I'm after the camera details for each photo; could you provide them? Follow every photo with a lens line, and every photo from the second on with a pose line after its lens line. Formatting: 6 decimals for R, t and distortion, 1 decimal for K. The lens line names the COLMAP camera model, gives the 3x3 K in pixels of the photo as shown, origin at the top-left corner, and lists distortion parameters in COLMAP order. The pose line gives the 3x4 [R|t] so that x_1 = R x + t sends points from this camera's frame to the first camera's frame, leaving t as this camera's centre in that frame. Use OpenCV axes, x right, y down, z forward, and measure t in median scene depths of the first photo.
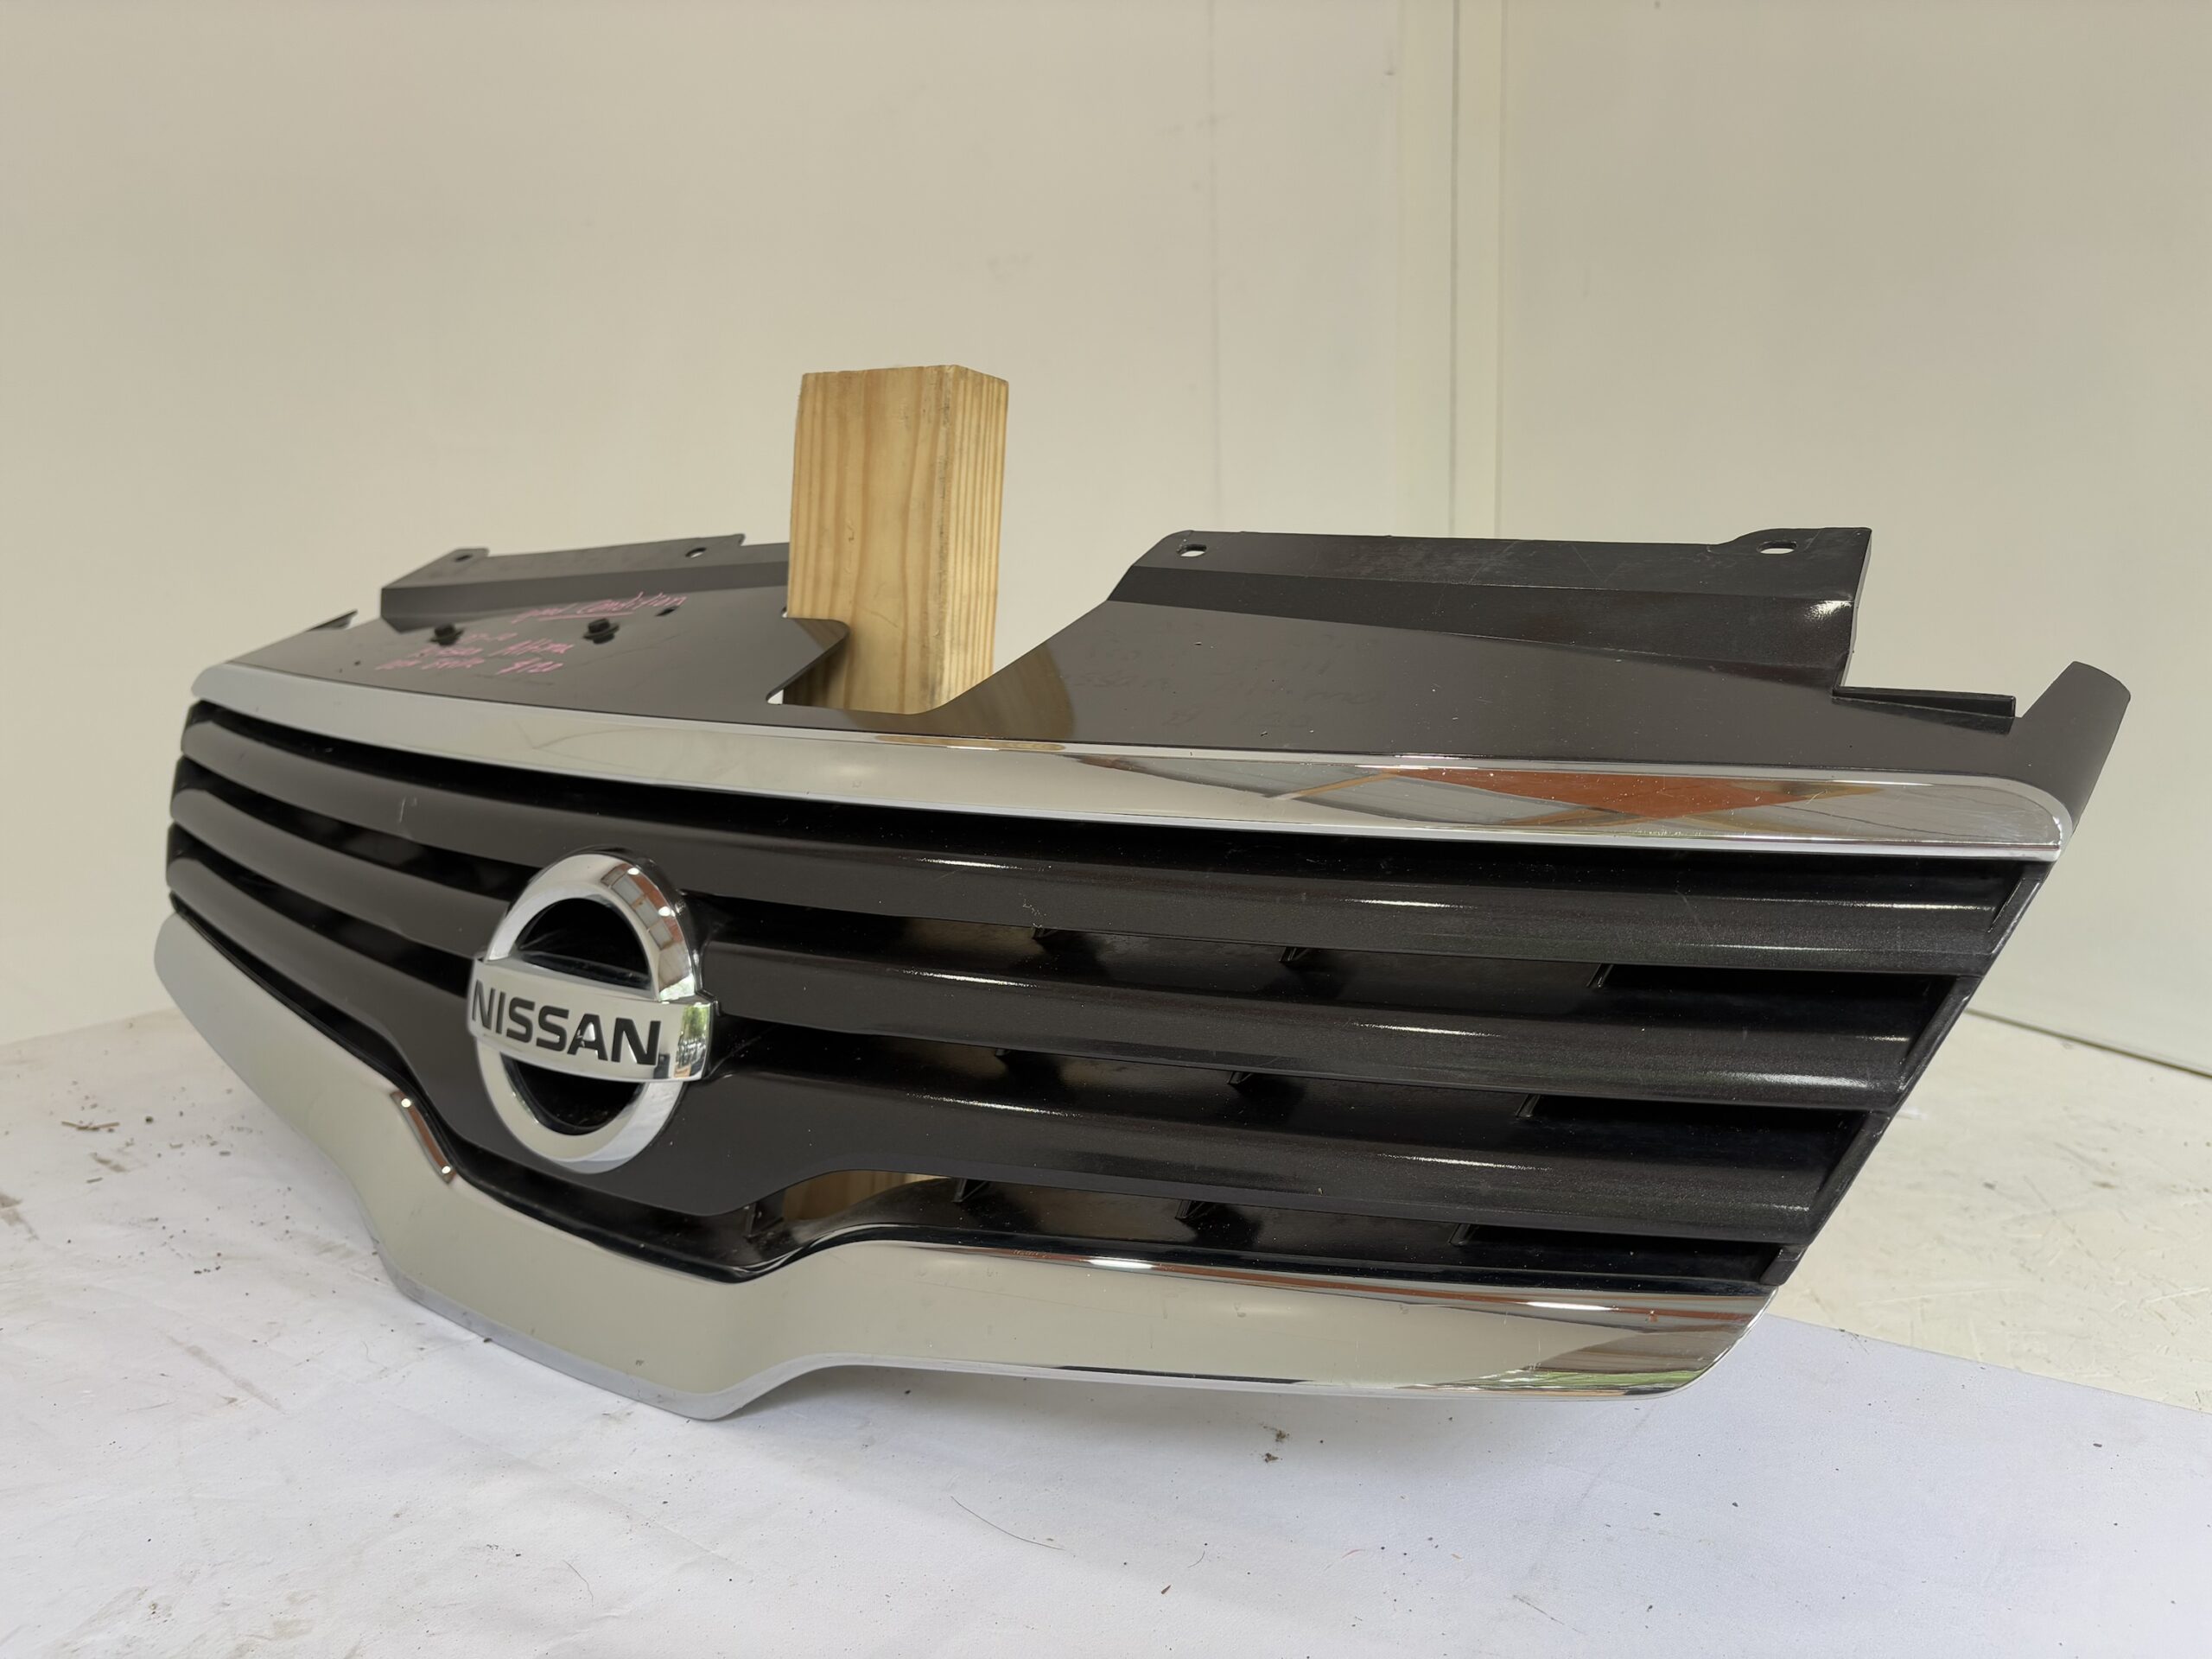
lens RADIAL K [[1693.2, 0, 1119.0], [0, 1693.2, 832.3], [0, 0, 1]] dist [0.083177, -0.126762]
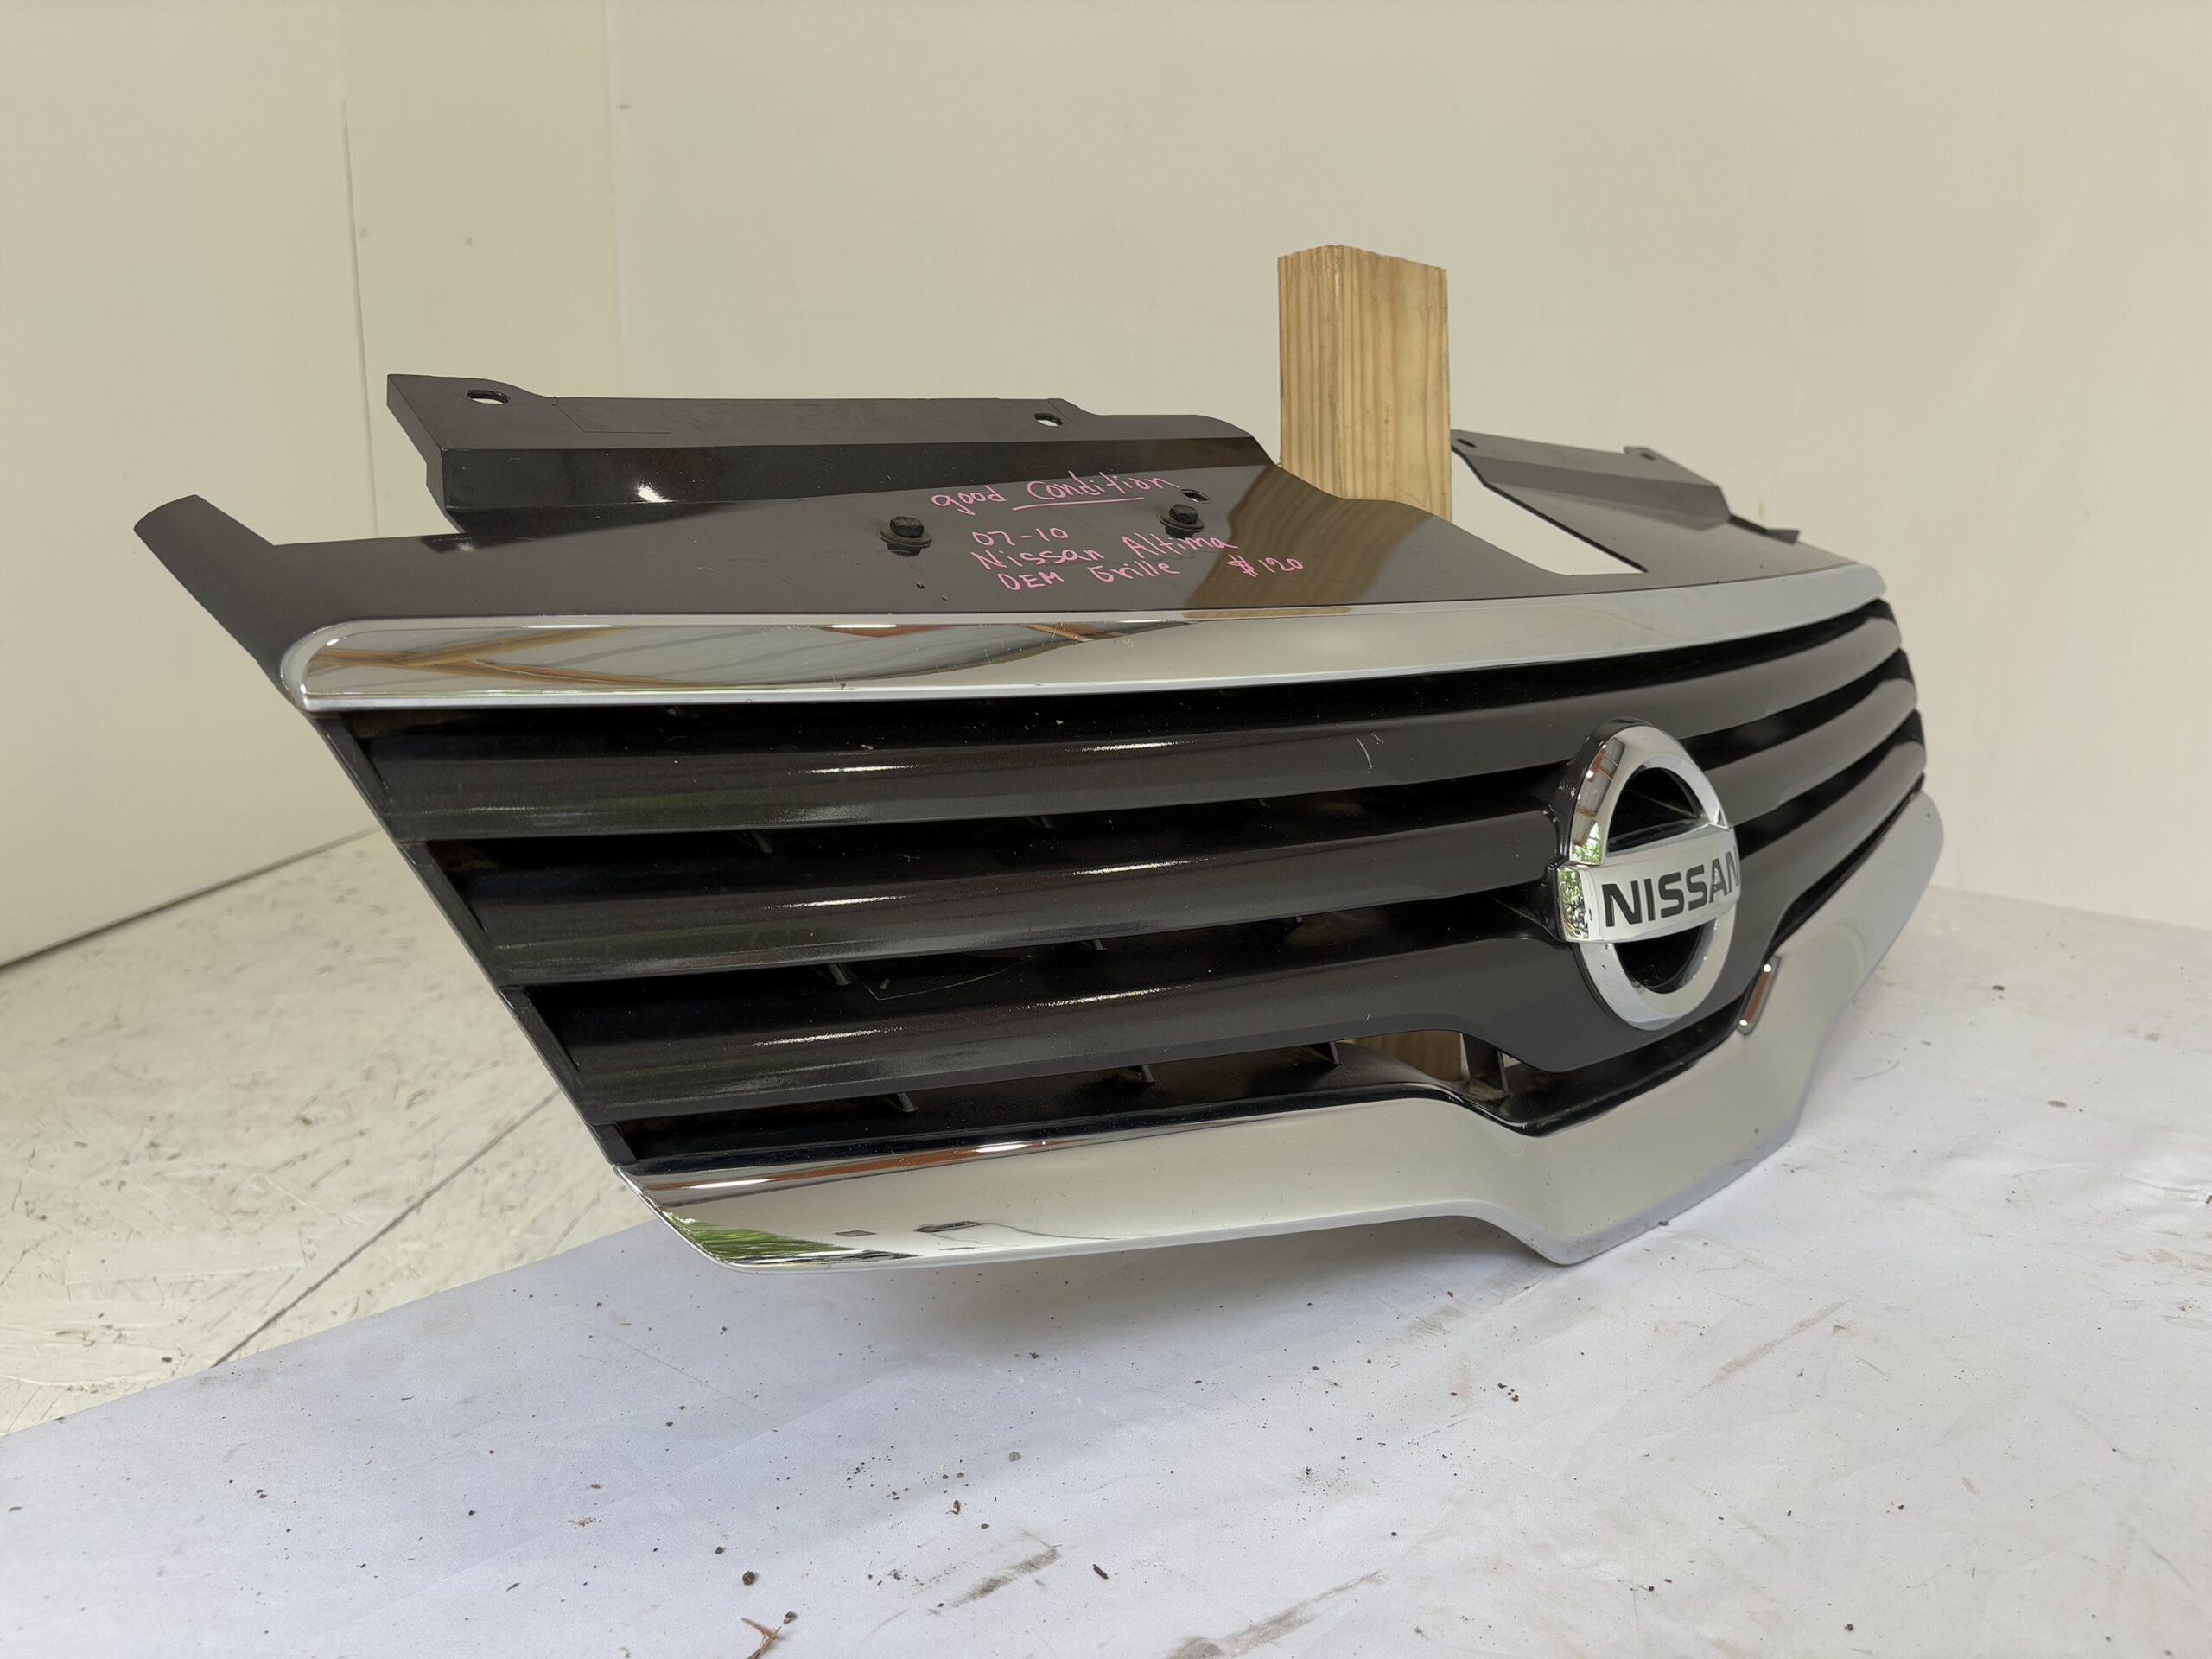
lens RADIAL K [[1693.2, 0, 1119.0], [0, 1693.2, 832.3], [0, 0, 1]] dist [0.083177, -0.126762]
pose [[0.167633, -0.184506, 0.968430, -1.203826], [0.141382, 0.976676, 0.161604, -0.119318], [-0.975659, 0.109829, 0.189809, 0.979042]]
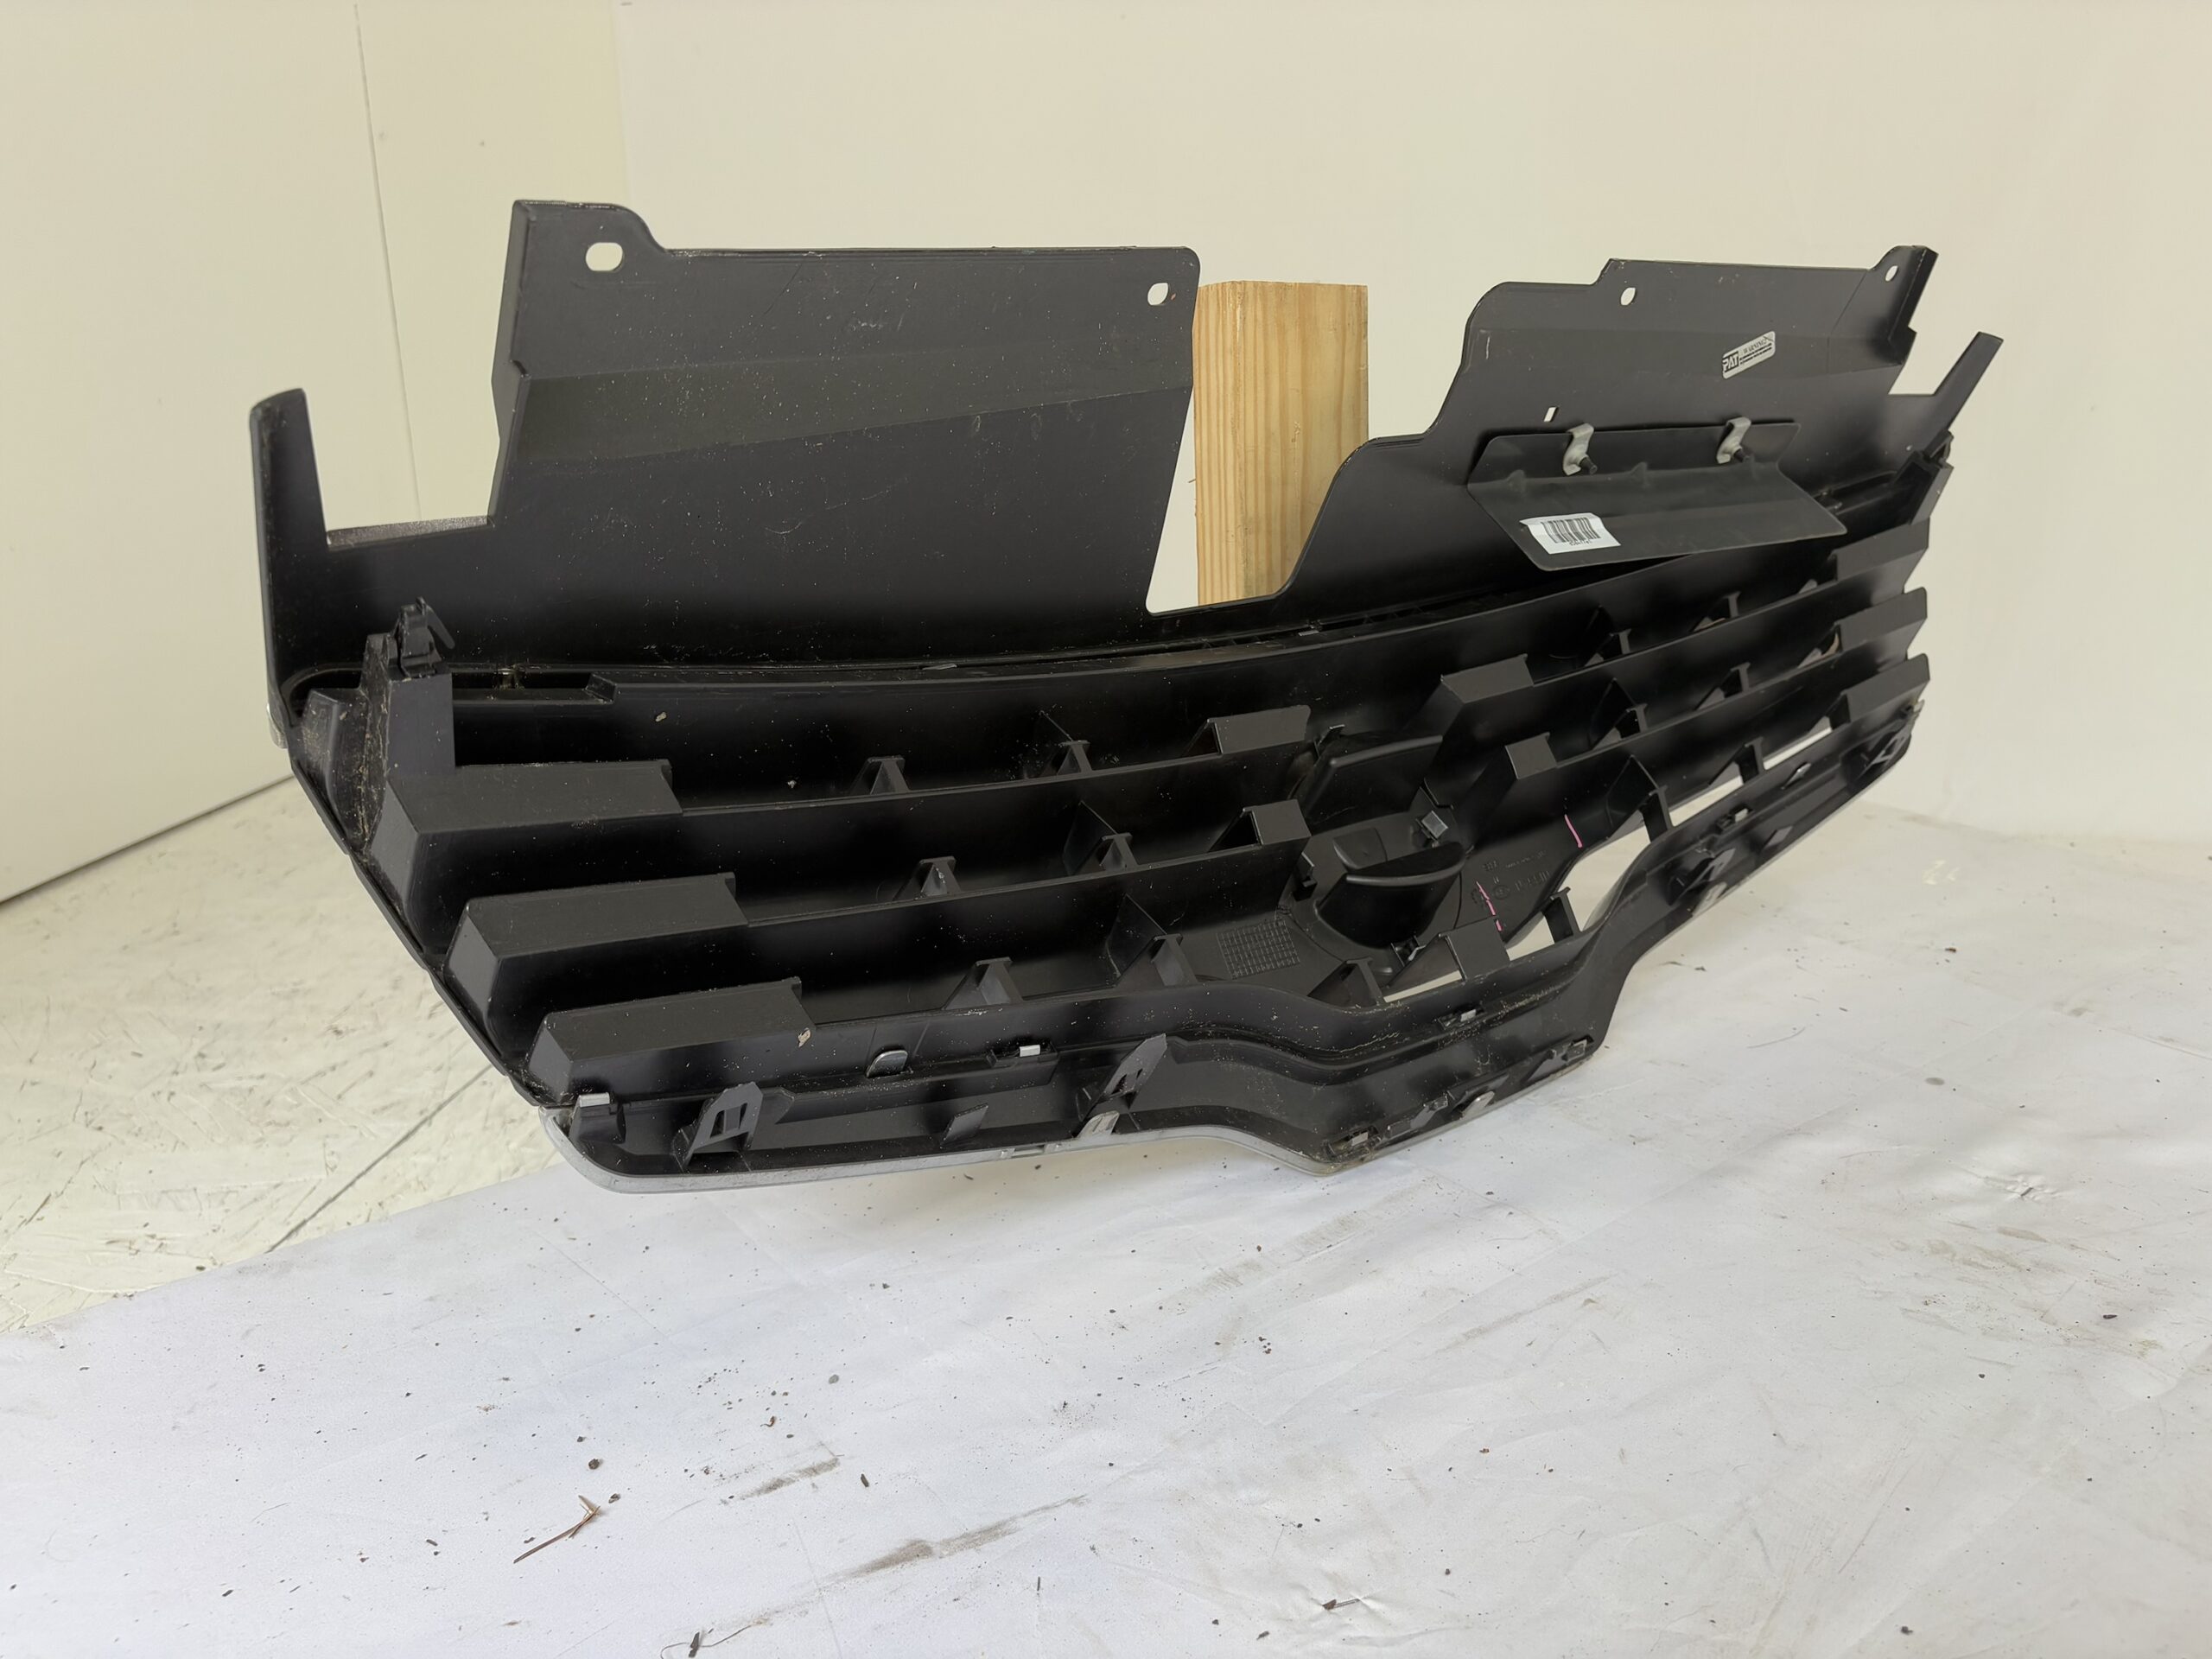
lens RADIAL K [[1711.7, 0, 1108.9], [0, 1711.7, 840.9], [0, 0, 1]] dist [0.013446, -0.035345]
pose [[0.299669, -0.282249, 0.911336, -1.253680], [0.148068, 0.957421, 0.247833, -0.214605], [-0.942483, 0.060671, 0.328701, 0.758793]]
